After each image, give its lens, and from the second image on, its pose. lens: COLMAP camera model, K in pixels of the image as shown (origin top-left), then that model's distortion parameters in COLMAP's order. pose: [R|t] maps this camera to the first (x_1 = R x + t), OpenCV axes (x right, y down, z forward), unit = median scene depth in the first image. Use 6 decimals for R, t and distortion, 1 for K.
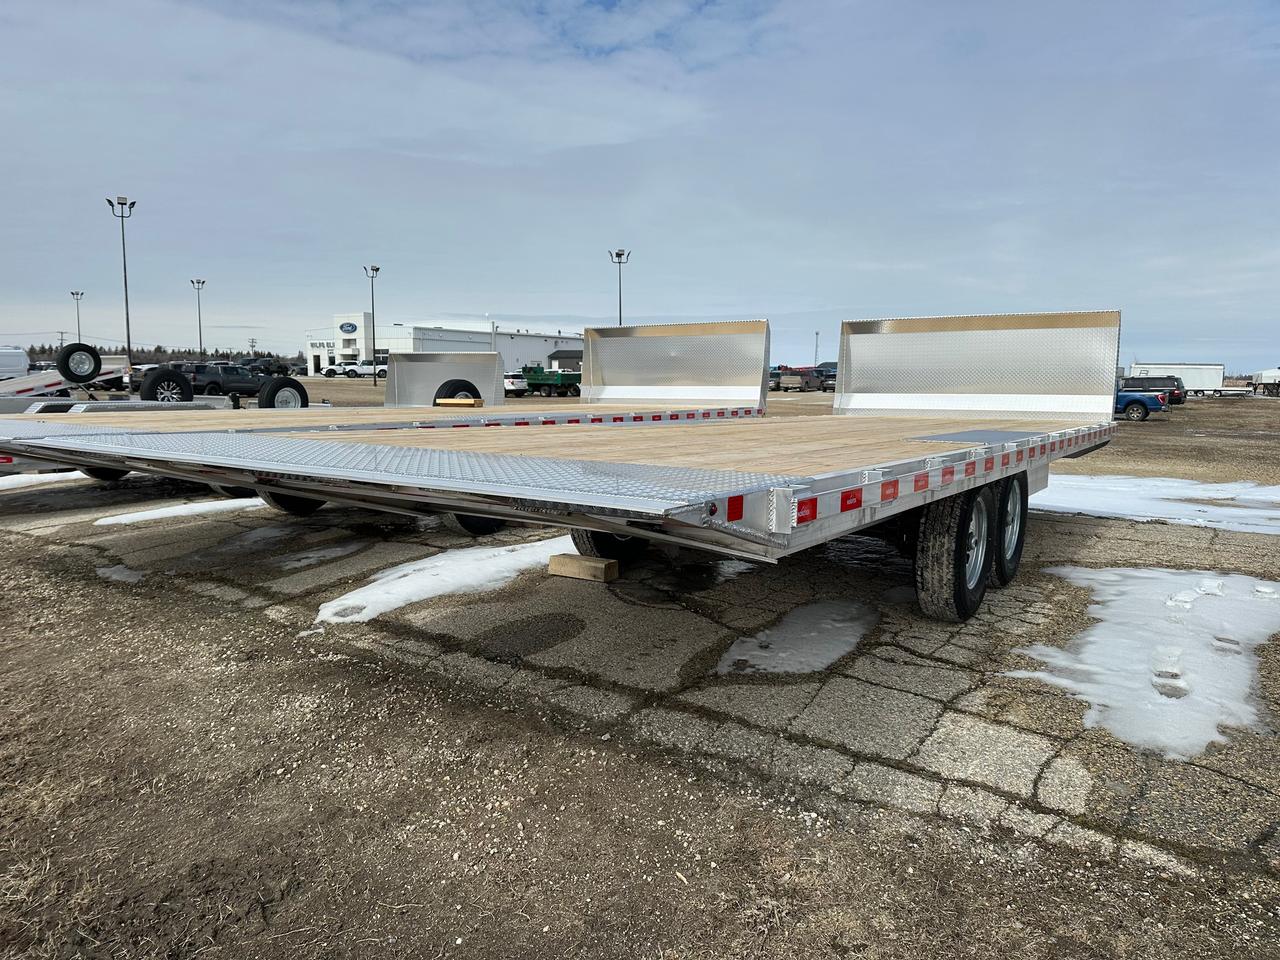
lens RADIAL K [[886.1, 0, 638.2], [0, 886.1, 502.9], [0, 0, 1]] dist [0.075196, -0.104500]
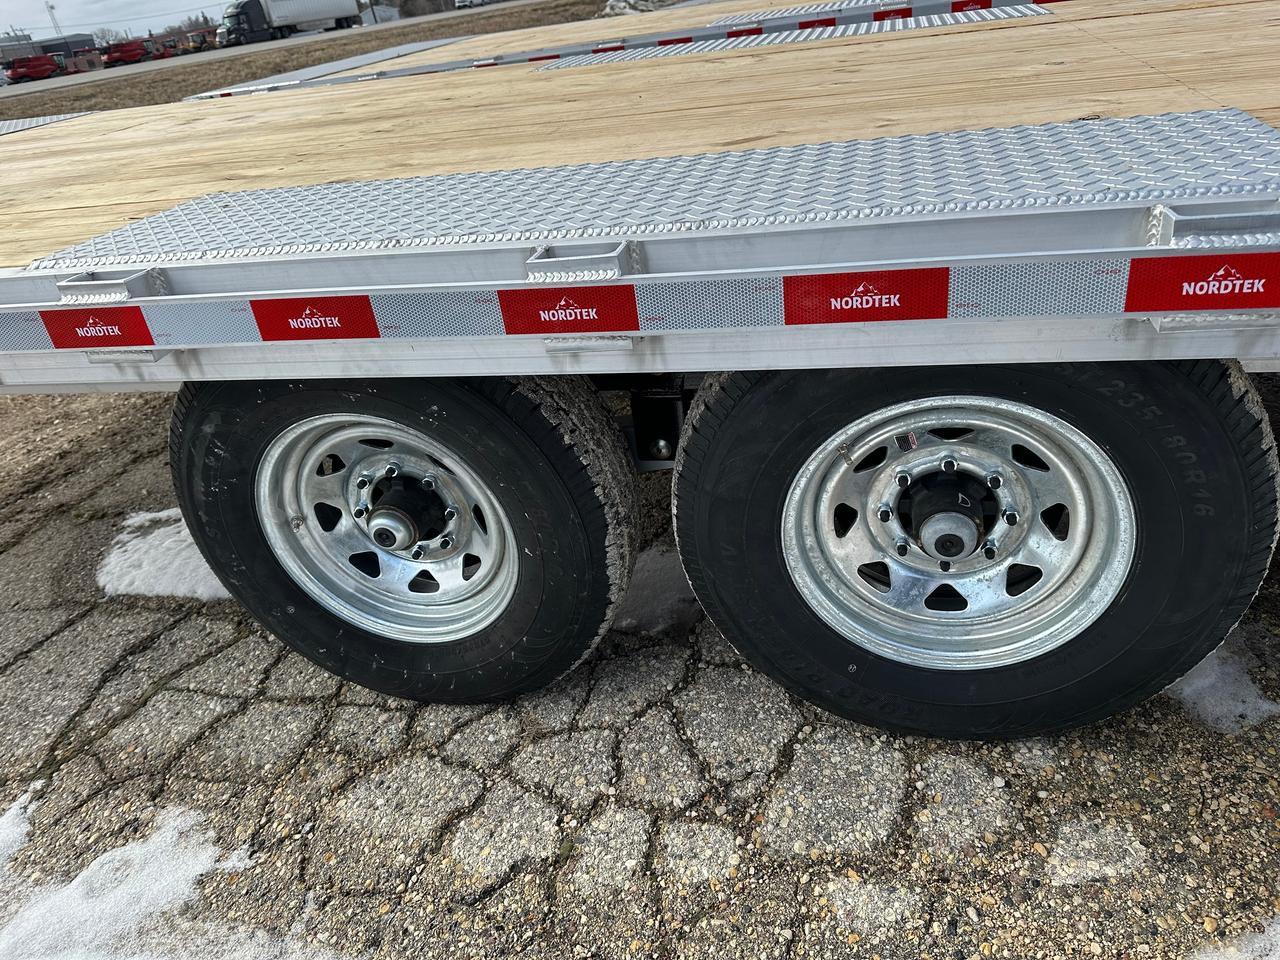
lens RADIAL K [[895.4, 0, 661.8], [0, 895.4, 479.3], [0, 0, 1]] dist [0.031664, -0.036673]
pose [[0.341815, 0.411584, -0.844844, 0.860811], [0.005230, 0.898145, 0.439668, -0.155346], [0.939753, -0.154704, 0.304847, 1.239209]]
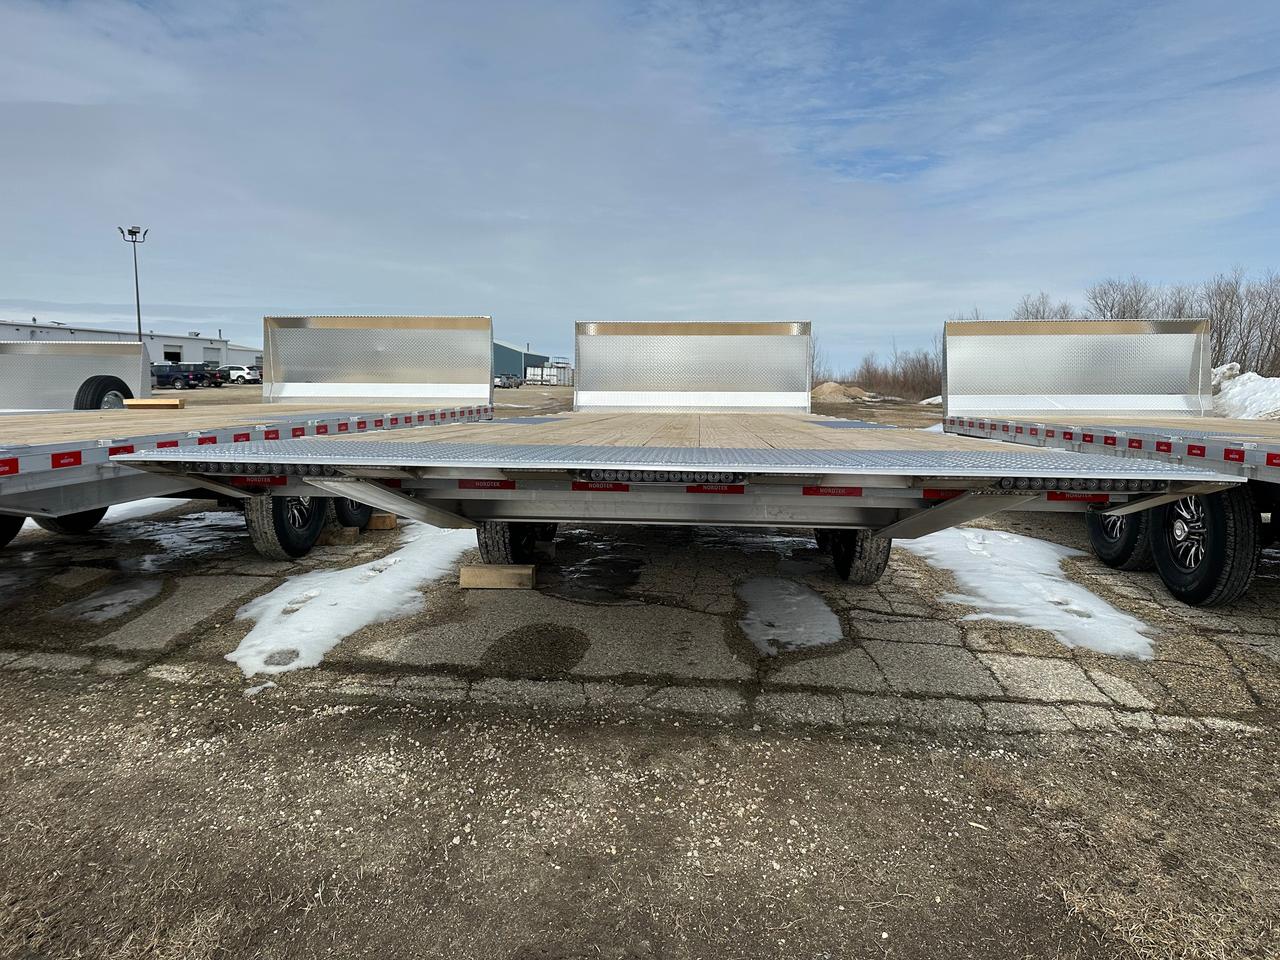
lens RADIAL K [[896.1, 0, 640.0], [0, 896.1, 480.0], [0, 0, 1]] dist [0.063123, -0.081727]
pose [[0.871242, -0.054677, 0.487799, -0.573348], [0.067039, 0.997719, -0.007902, -0.015251], [-0.486255, 0.039587, 0.872920, 0.150830]]
